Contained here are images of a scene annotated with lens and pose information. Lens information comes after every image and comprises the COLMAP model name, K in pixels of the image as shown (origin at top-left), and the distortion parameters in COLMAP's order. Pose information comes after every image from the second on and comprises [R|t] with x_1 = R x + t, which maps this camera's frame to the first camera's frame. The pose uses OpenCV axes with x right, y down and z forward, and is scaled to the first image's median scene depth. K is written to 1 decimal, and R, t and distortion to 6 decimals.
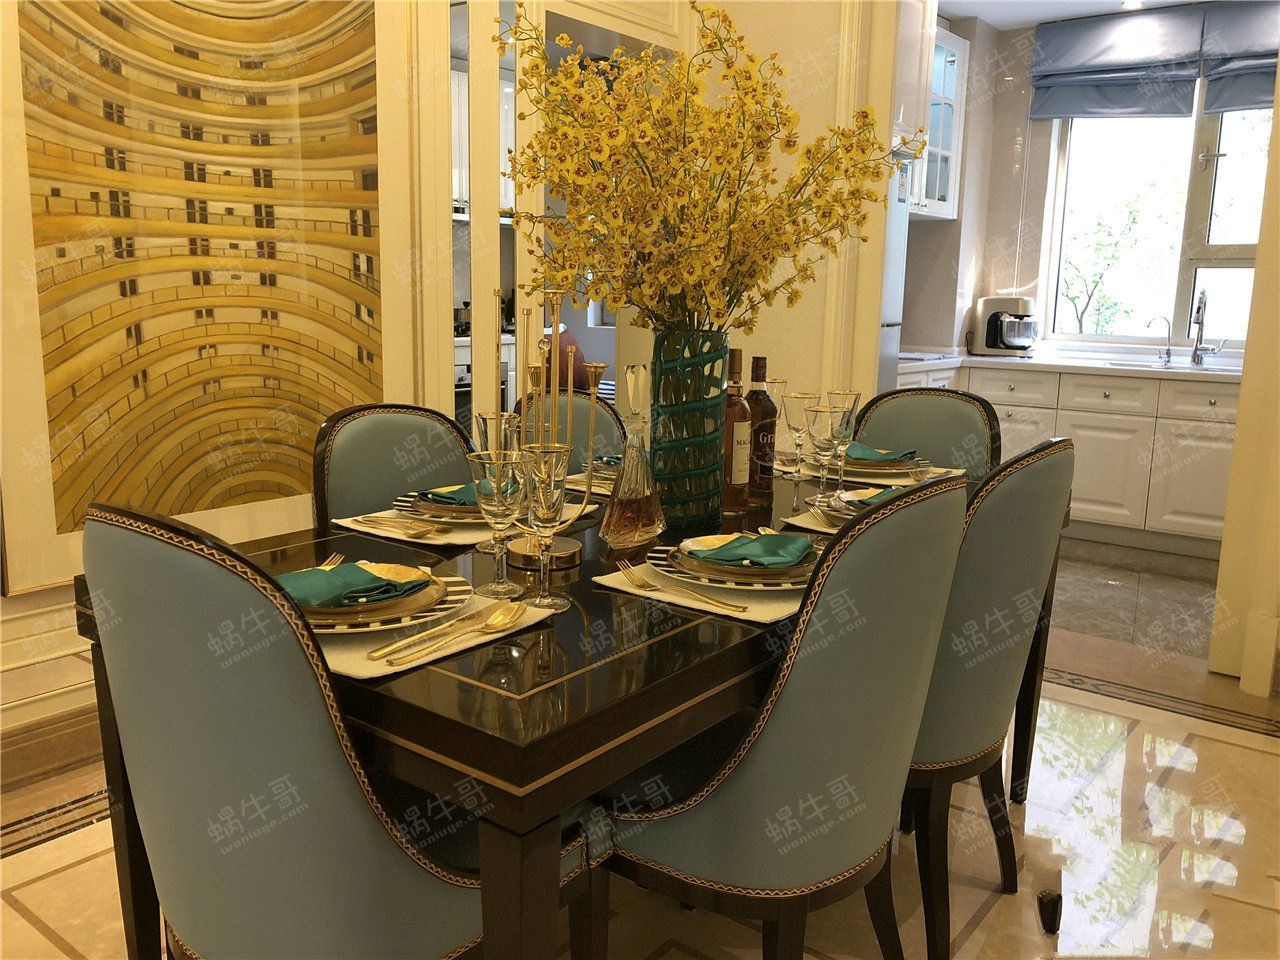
lens RADIAL K [[1051.4, 0, 640.5], [0, 1051.4, 466.9], [0, 0, 1]] dist [-0.003134, 0.071827]
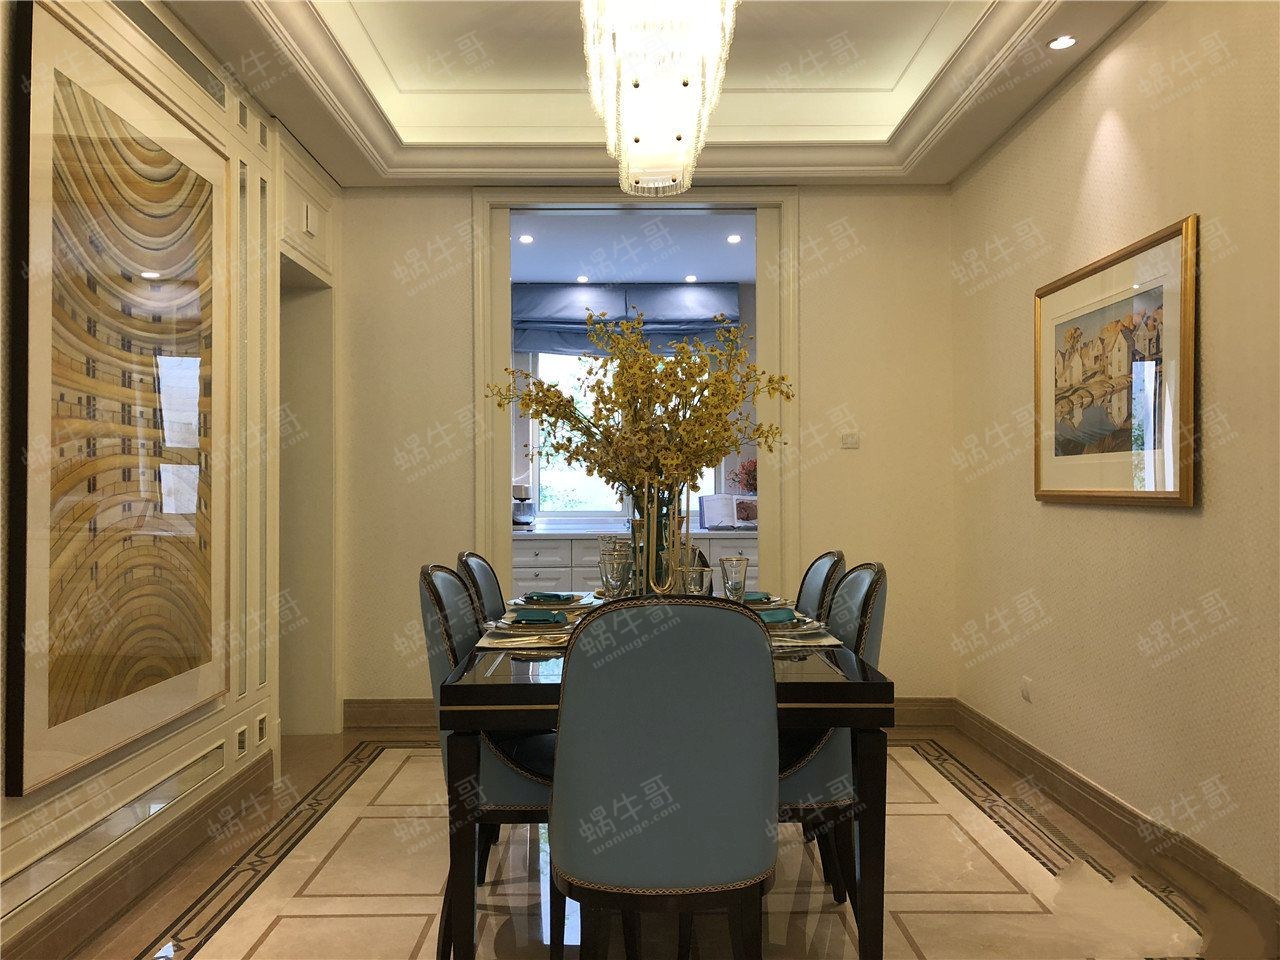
lens RADIAL K [[1028.3, 0, 640.0], [0, 1028.3, 480.0], [0, 0, 1]] dist [-0.001011, -0.001618]
pose [[0.781480, -0.022992, 0.623506, -0.637096], [0.131233, 0.983023, -0.128234, 0.027351], [-0.609972, 0.182037, 0.771230, -0.118002]]
